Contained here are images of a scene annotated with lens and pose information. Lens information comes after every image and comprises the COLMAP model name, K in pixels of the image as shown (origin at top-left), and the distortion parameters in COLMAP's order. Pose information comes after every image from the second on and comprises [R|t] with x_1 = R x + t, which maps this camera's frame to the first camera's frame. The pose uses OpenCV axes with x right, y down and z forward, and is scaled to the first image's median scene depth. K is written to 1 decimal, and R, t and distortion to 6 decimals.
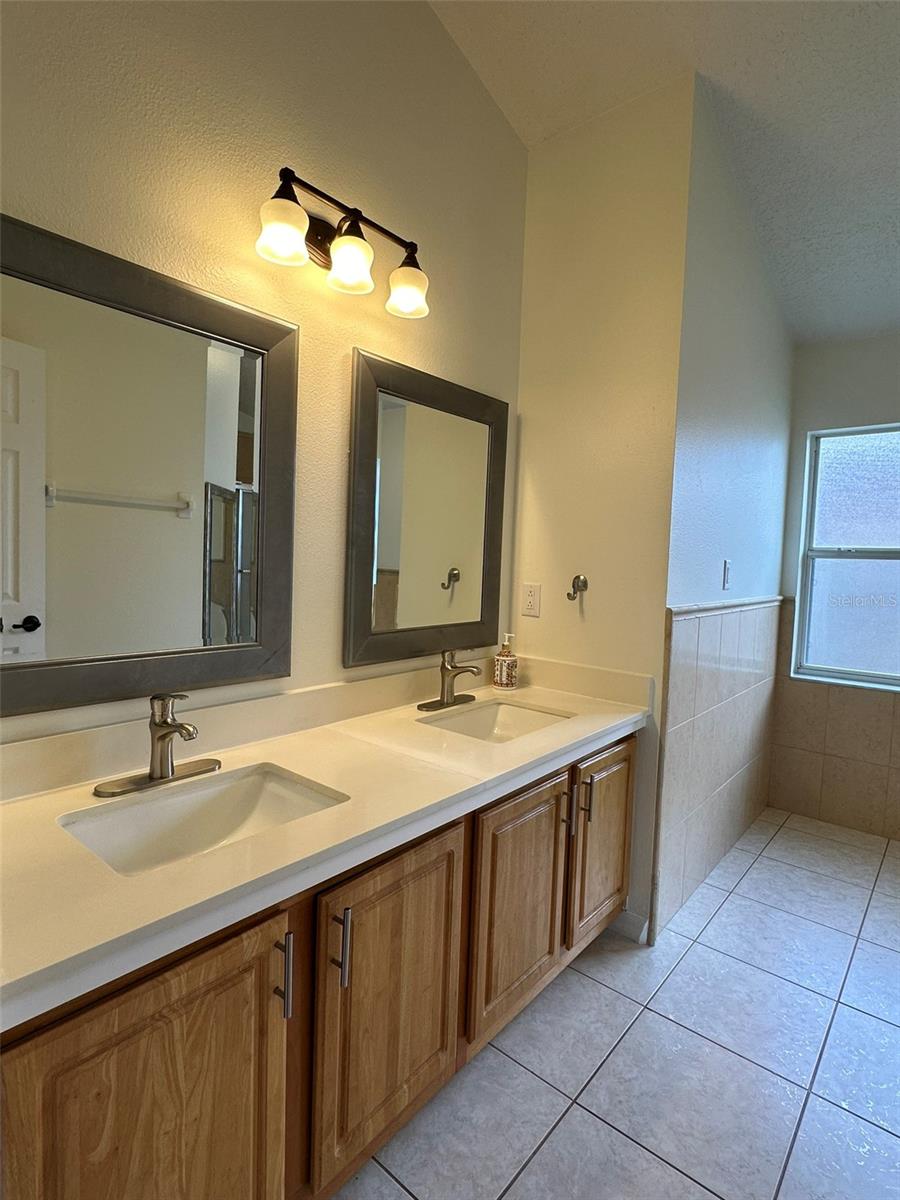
lens RADIAL K [[625.5, 0, 449.7], [0, 625.5, 593.9], [0, 0, 1]] dist [-0.001169, -0.001221]
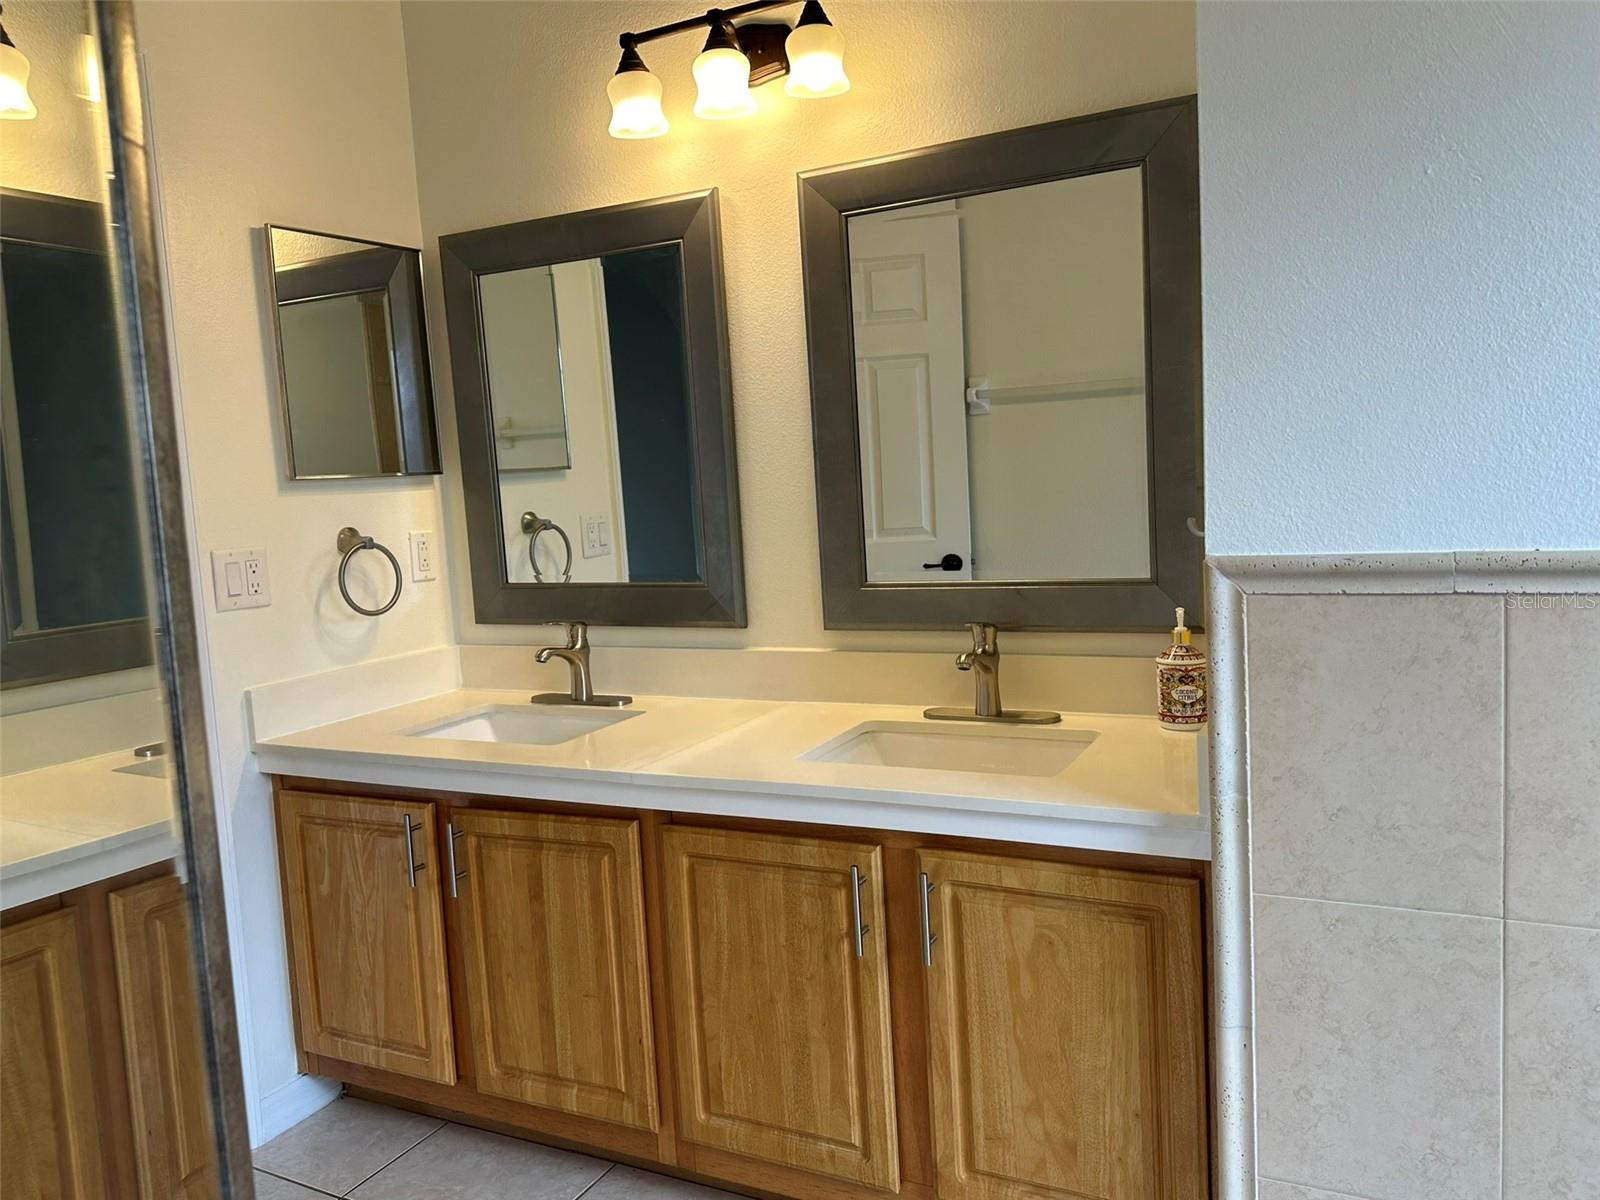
lens RADIAL K [[1194.6, 0, 828.4], [0, 1194.6, 590.7], [0, 0, 1]] dist [0.057352, -0.089124]
pose [[0.212295, 0.045581, -0.976142, 1.364110], [0.003352, 0.998872, 0.047372, 0.012670], [0.977200, -0.013329, 0.211903, 0.845027]]
